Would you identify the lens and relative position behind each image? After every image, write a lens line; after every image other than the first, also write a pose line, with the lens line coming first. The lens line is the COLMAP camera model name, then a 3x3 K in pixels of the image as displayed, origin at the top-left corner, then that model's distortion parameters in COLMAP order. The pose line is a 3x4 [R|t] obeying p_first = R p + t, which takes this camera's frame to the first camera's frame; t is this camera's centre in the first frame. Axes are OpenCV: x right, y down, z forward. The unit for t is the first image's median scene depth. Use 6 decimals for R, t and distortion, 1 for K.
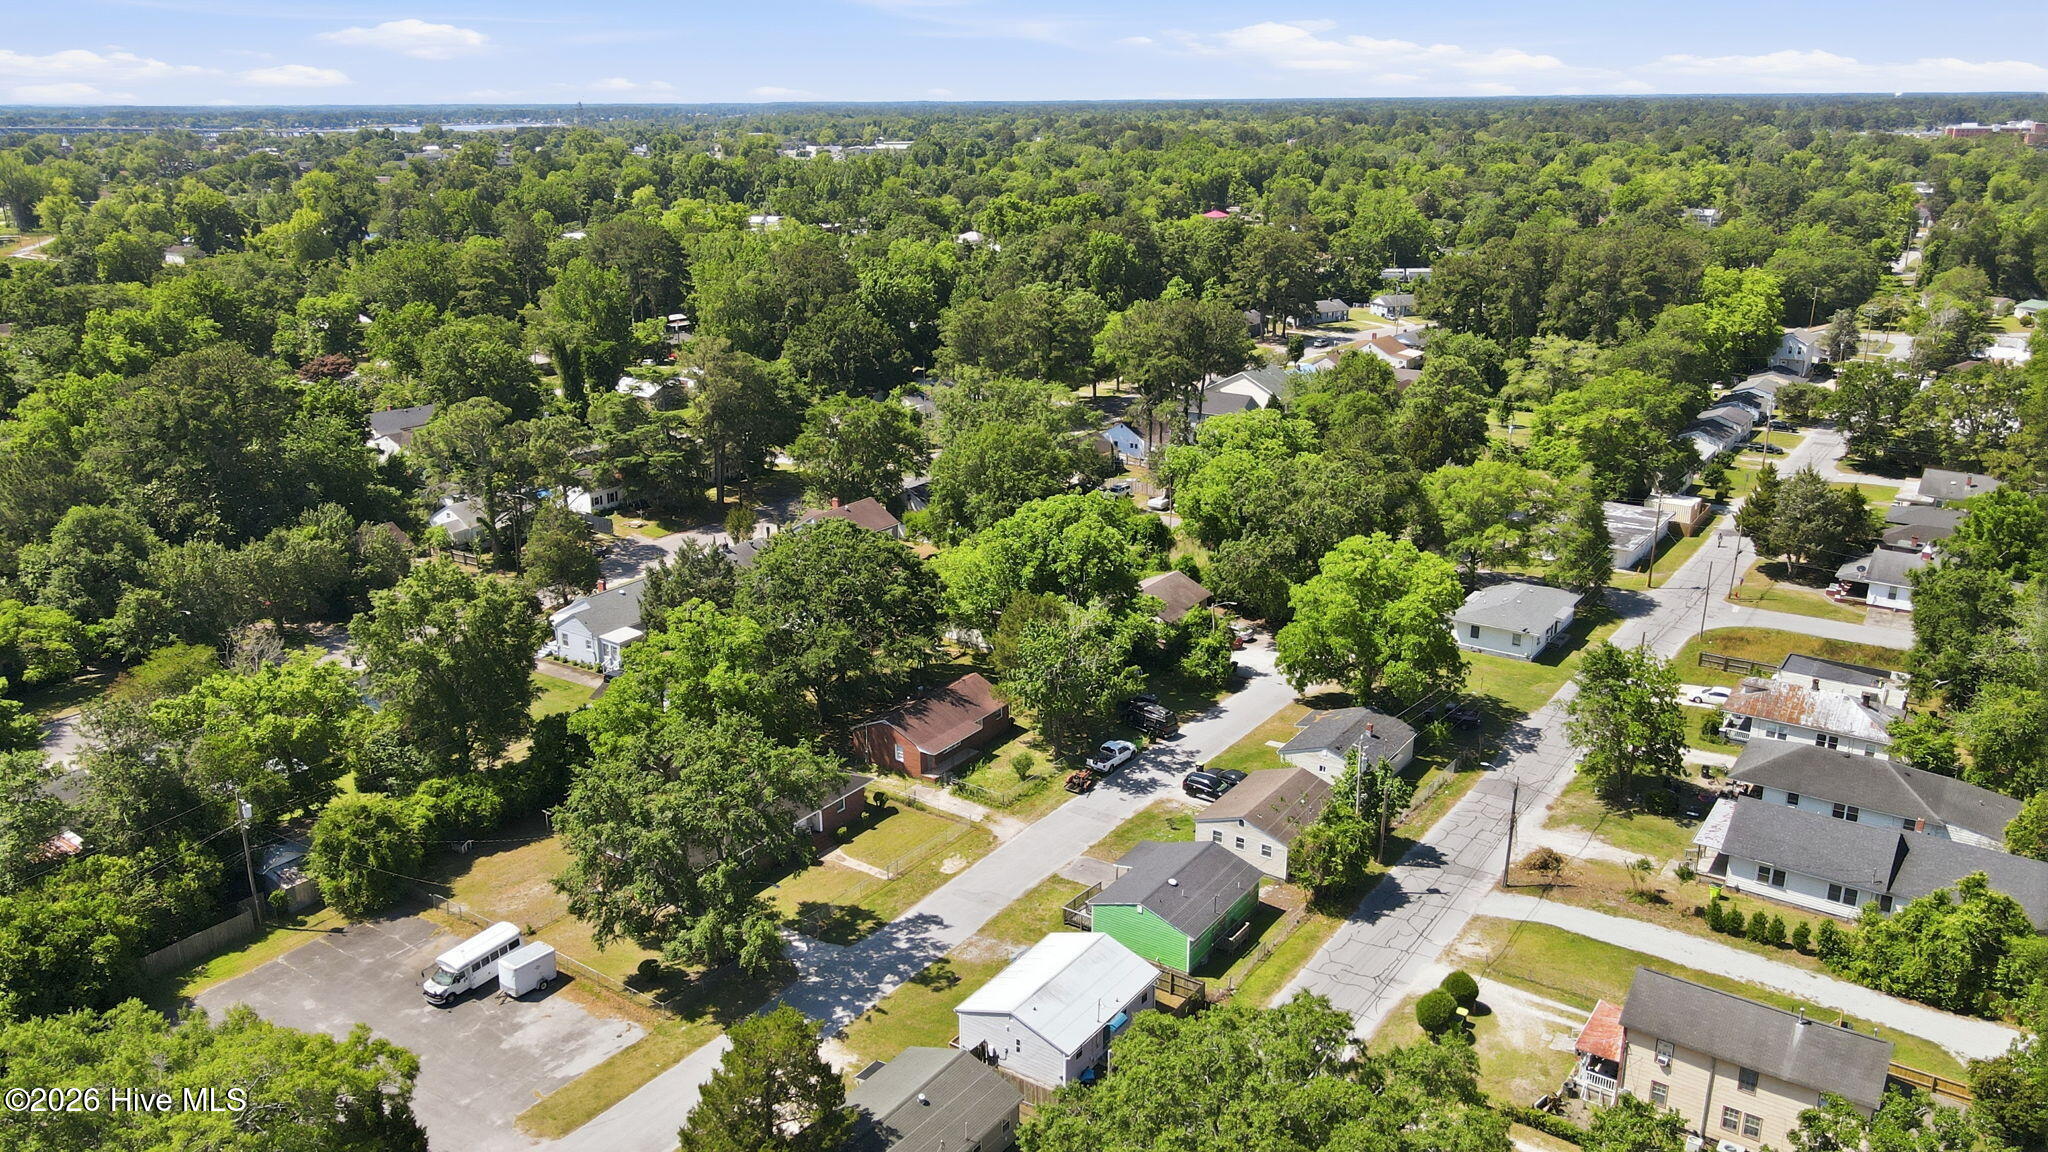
lens RADIAL K [[1516.8, 0, 1009.1], [0, 1516.8, 578.0], [0, 0, 1]] dist [-0.005779, 0.033714]
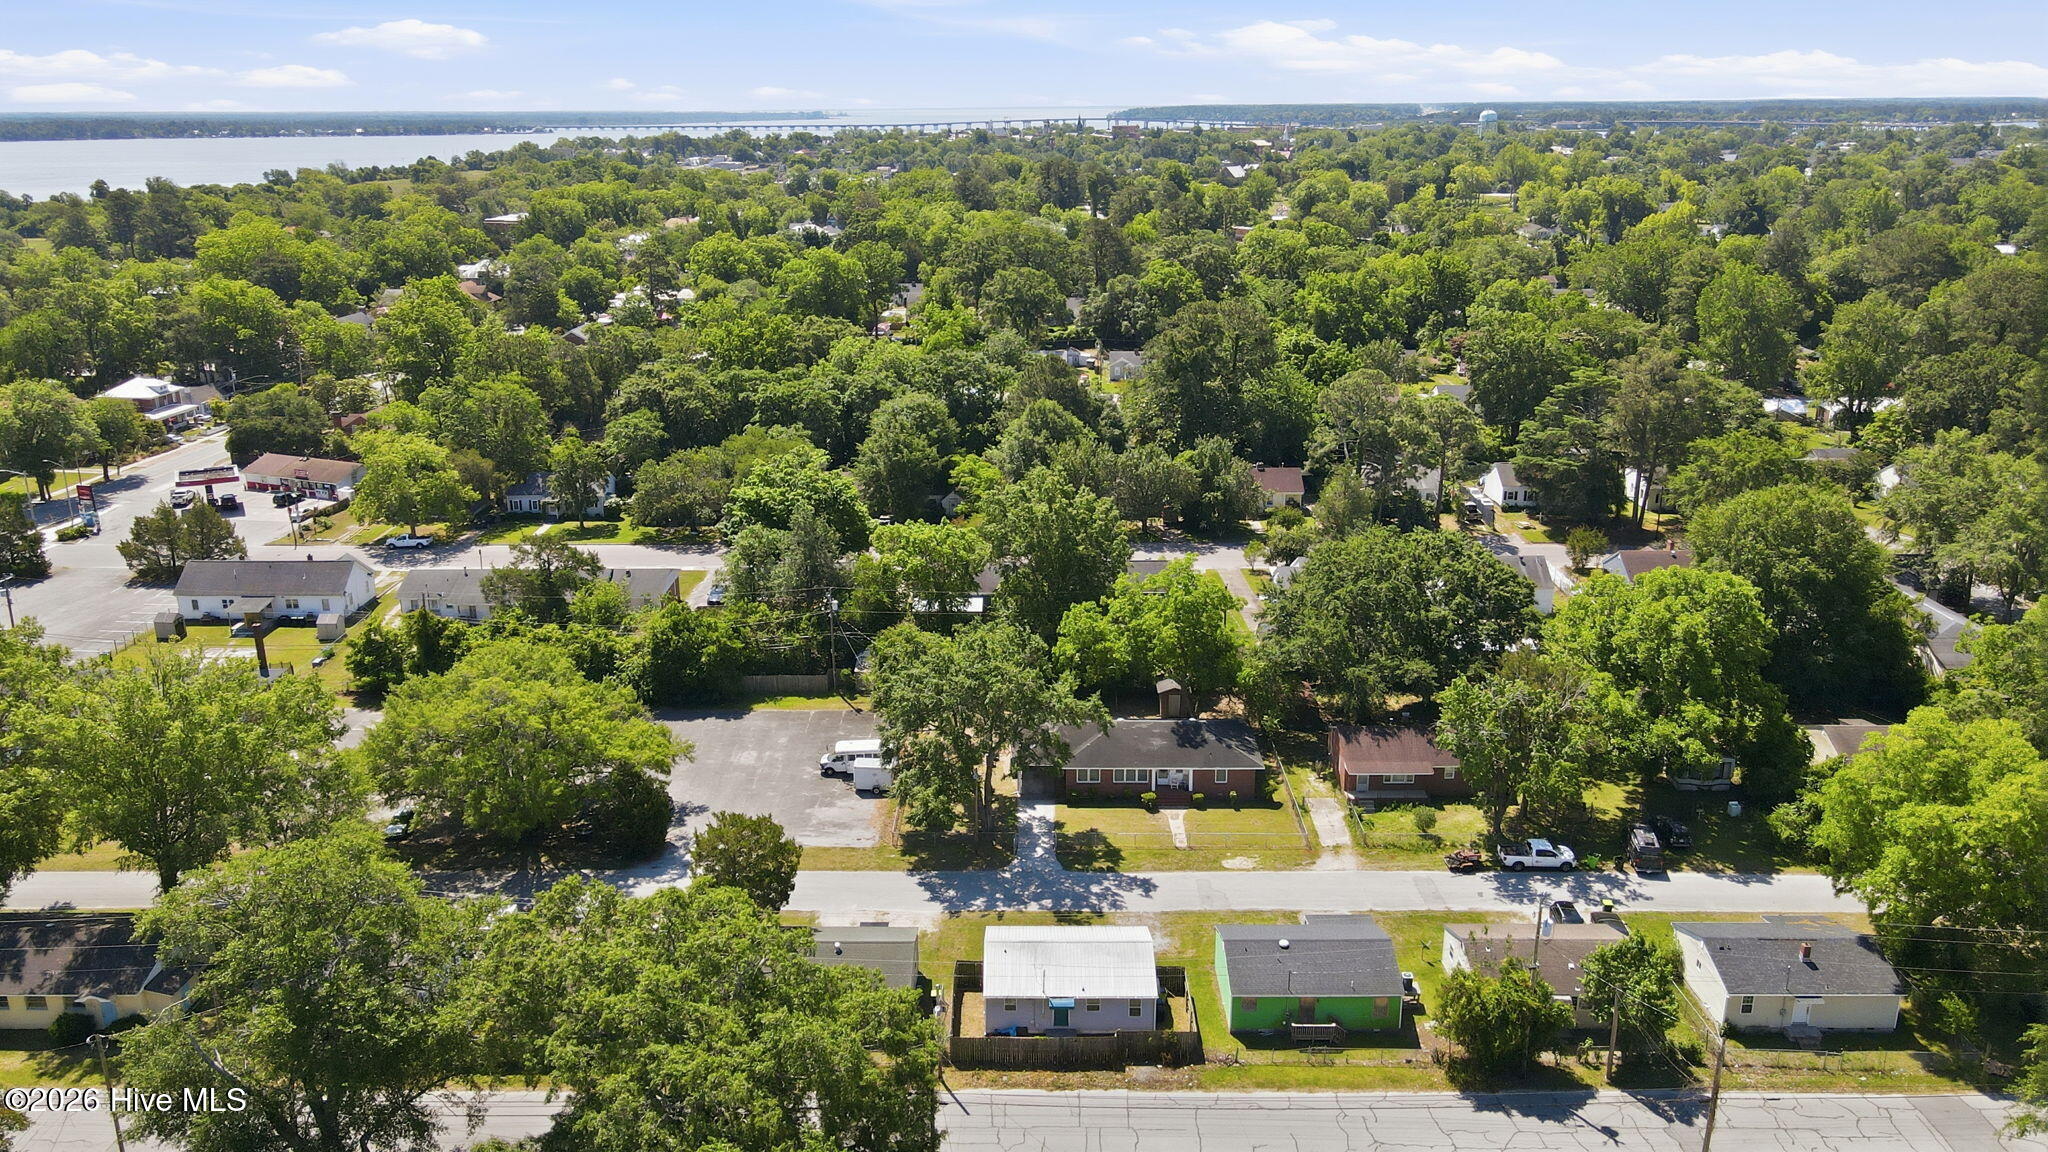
lens RADIAL K [[1508.1, 0, 1005.0], [0, 1508.1, 598.0], [0, 0, 1]] dist [-0.002270, 0.056143]
pose [[0.562297, 0.261582, -0.784472, 0.653438], [-0.246049, 0.958608, 0.143284, -0.089198], [0.789482, 0.112450, 0.603385, 0.271558]]
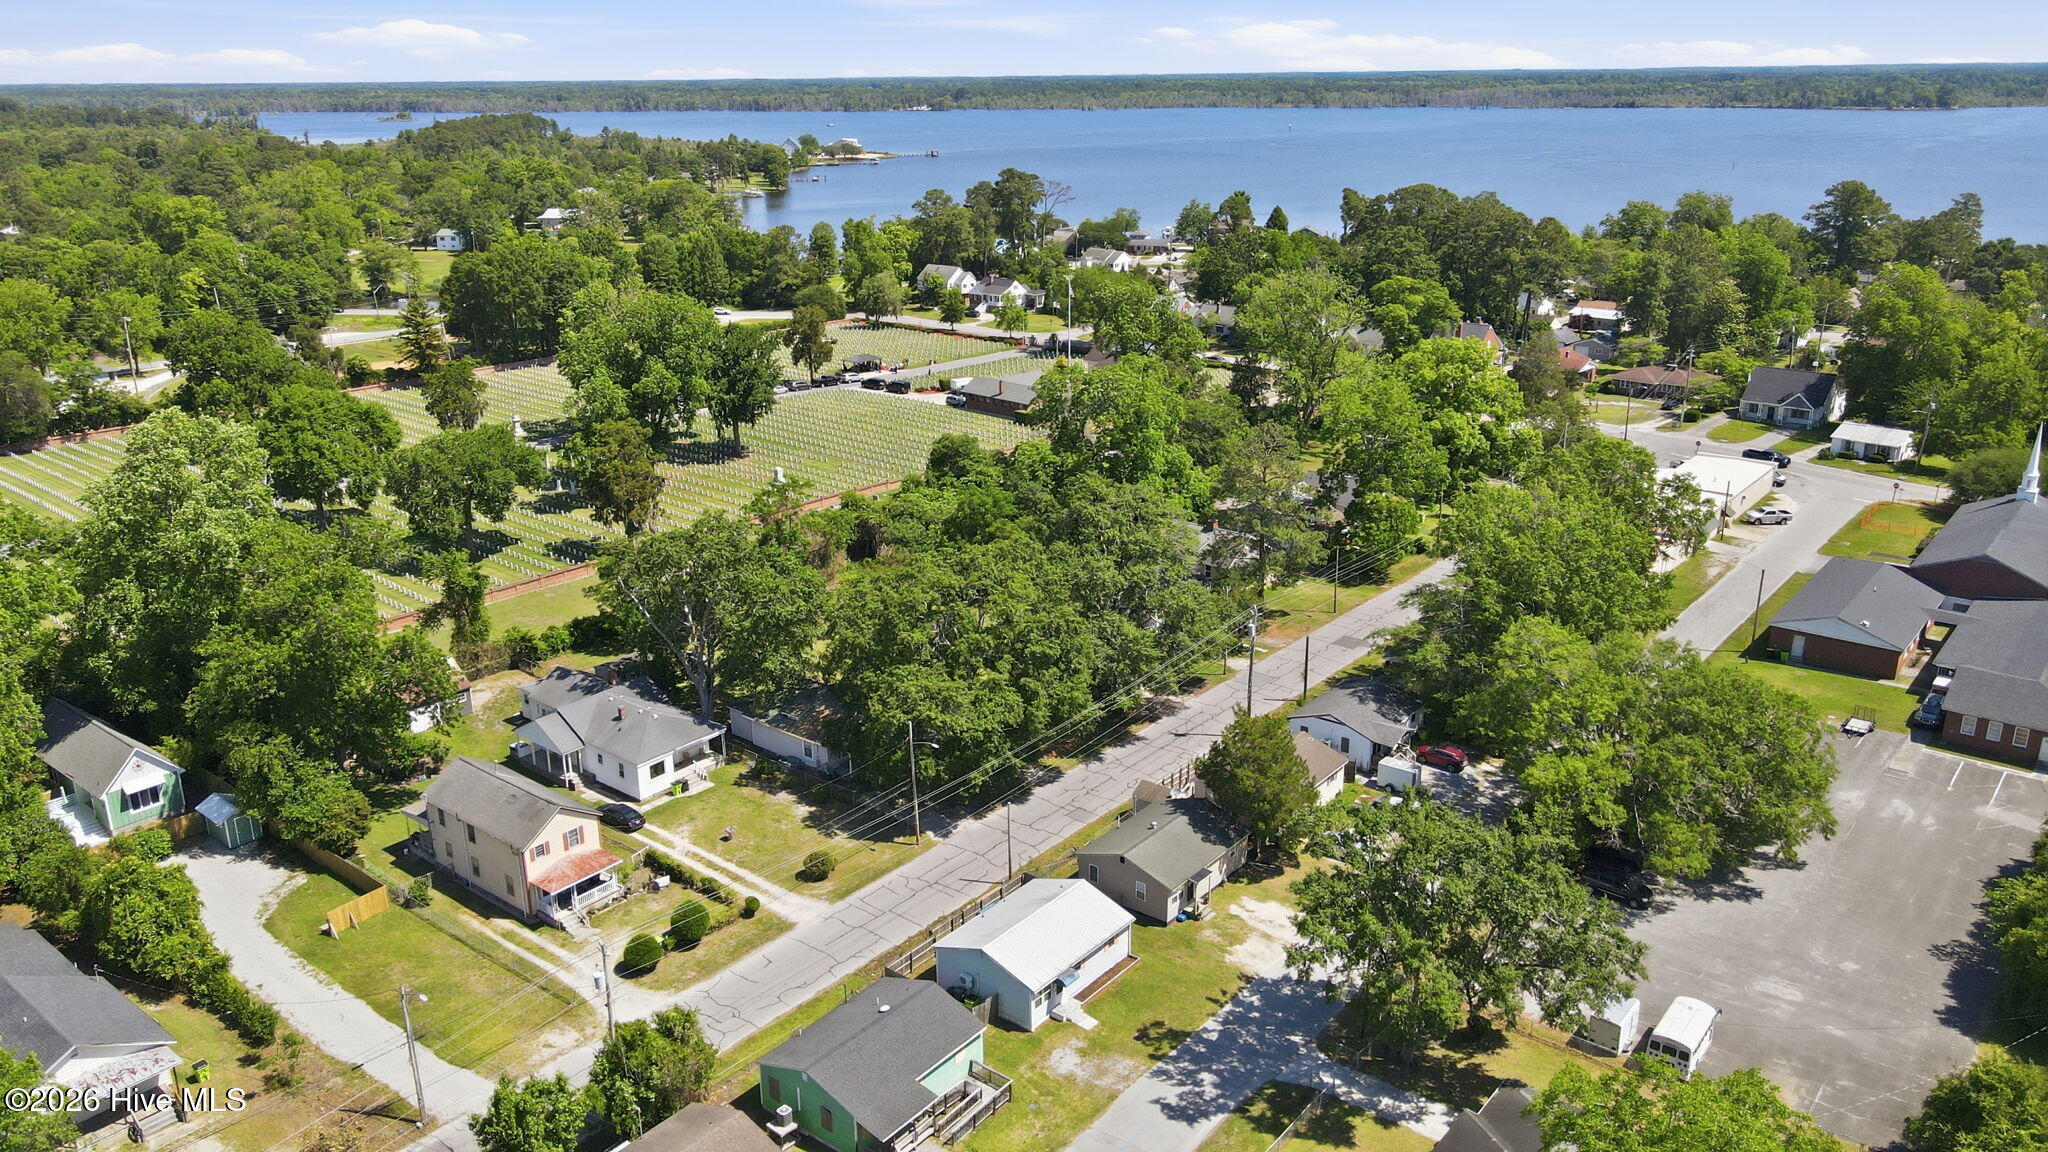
lens RADIAL K [[1516.8, 0, 1009.1], [0, 1516.8, 578.0], [0, 0, 1]] dist [-0.005779, 0.033714]
pose [[-0.997497, -0.007201, 0.070340, -0.017566], [0.035753, 0.806890, 0.589618, -0.464443], [-0.061002, 0.590657, -0.804613, 1.466669]]
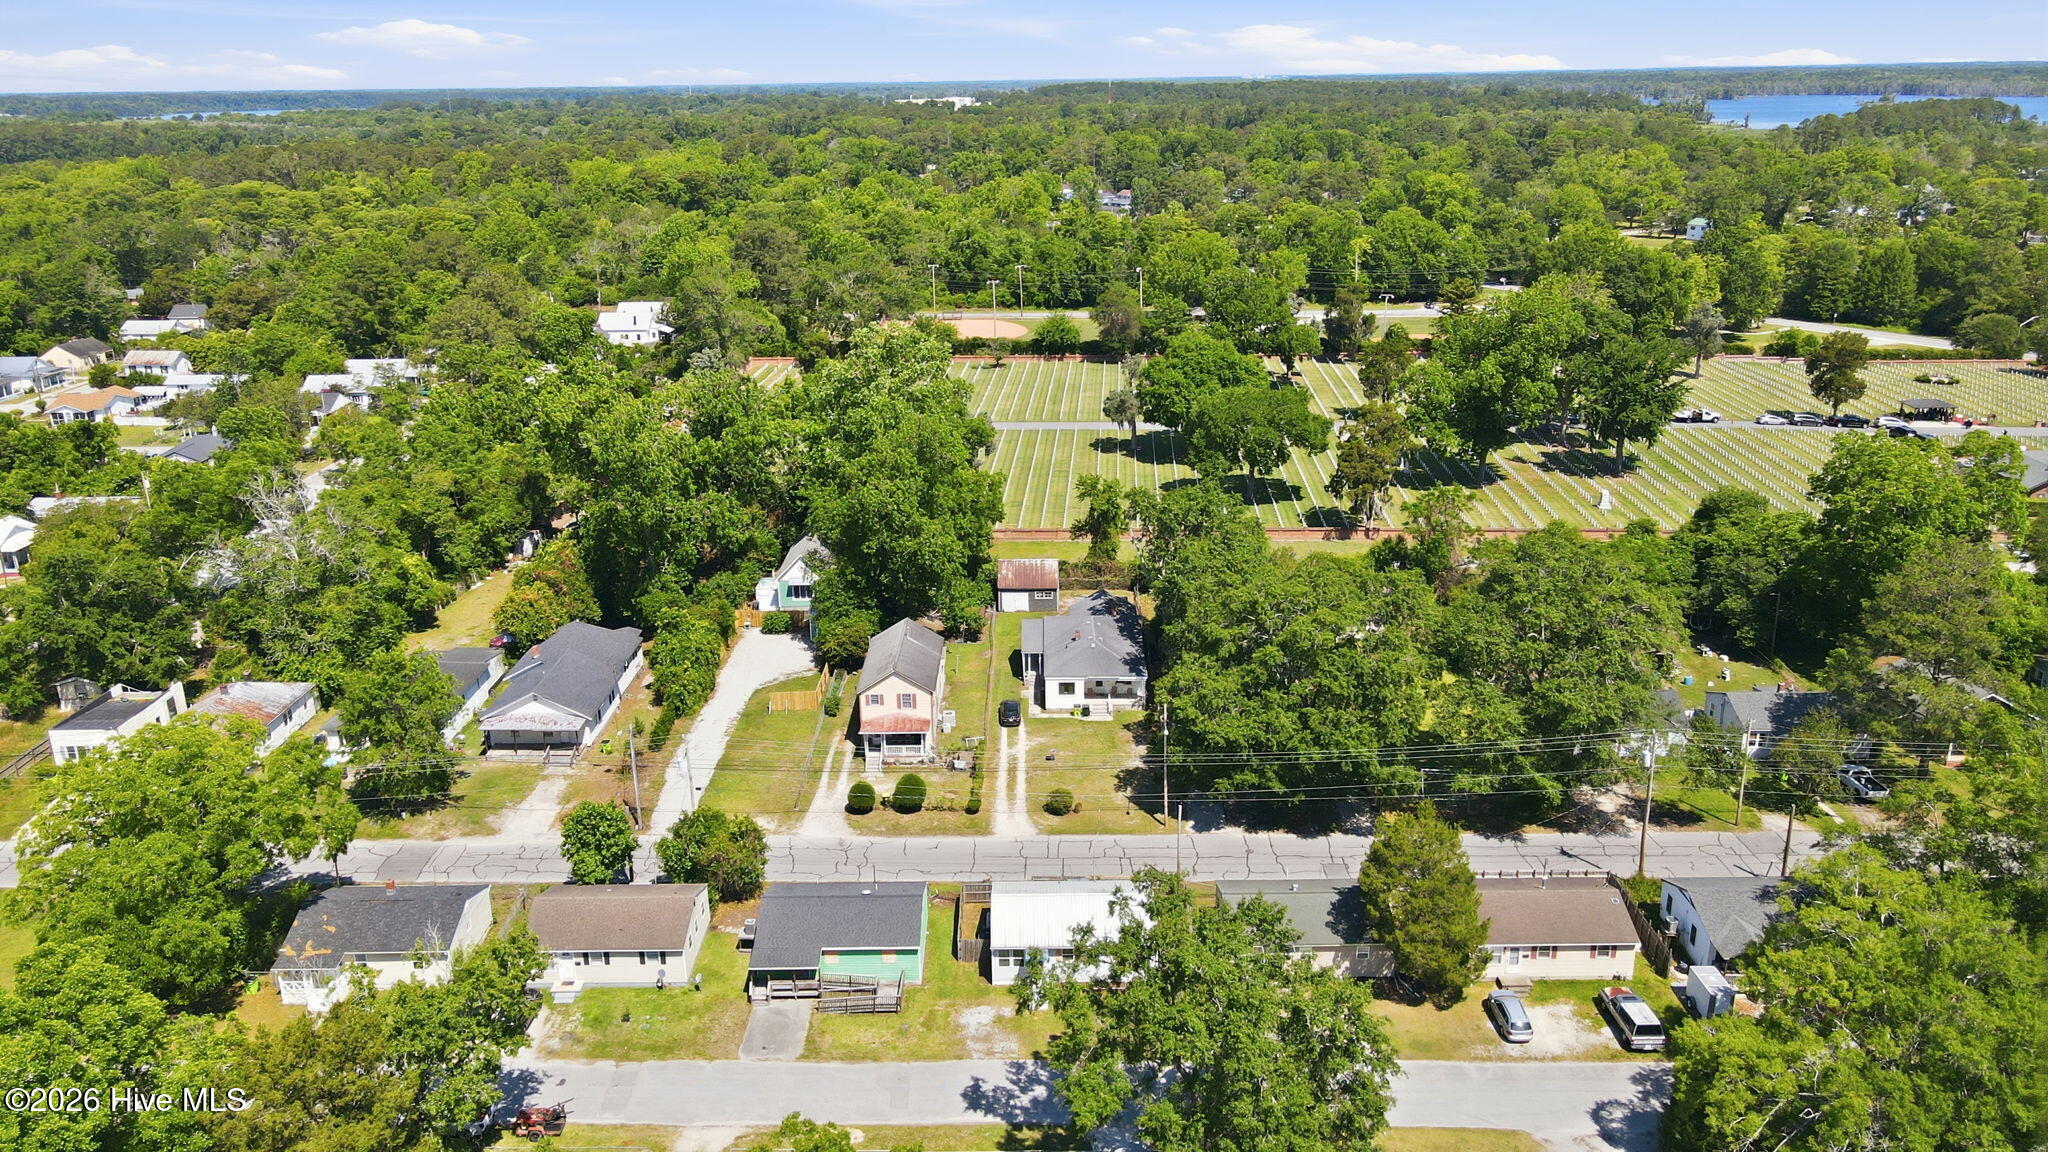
lens RADIAL K [[1516.8, 0, 1009.1], [0, 1516.8, 578.0], [0, 0, 1]] dist [-0.005779, 0.033714]
pose [[-0.561412, -0.246493, 0.789974, -0.627517], [0.270210, 0.847683, 0.456530, -0.368917], [-0.782179, 0.469760, -0.409294, 1.179068]]
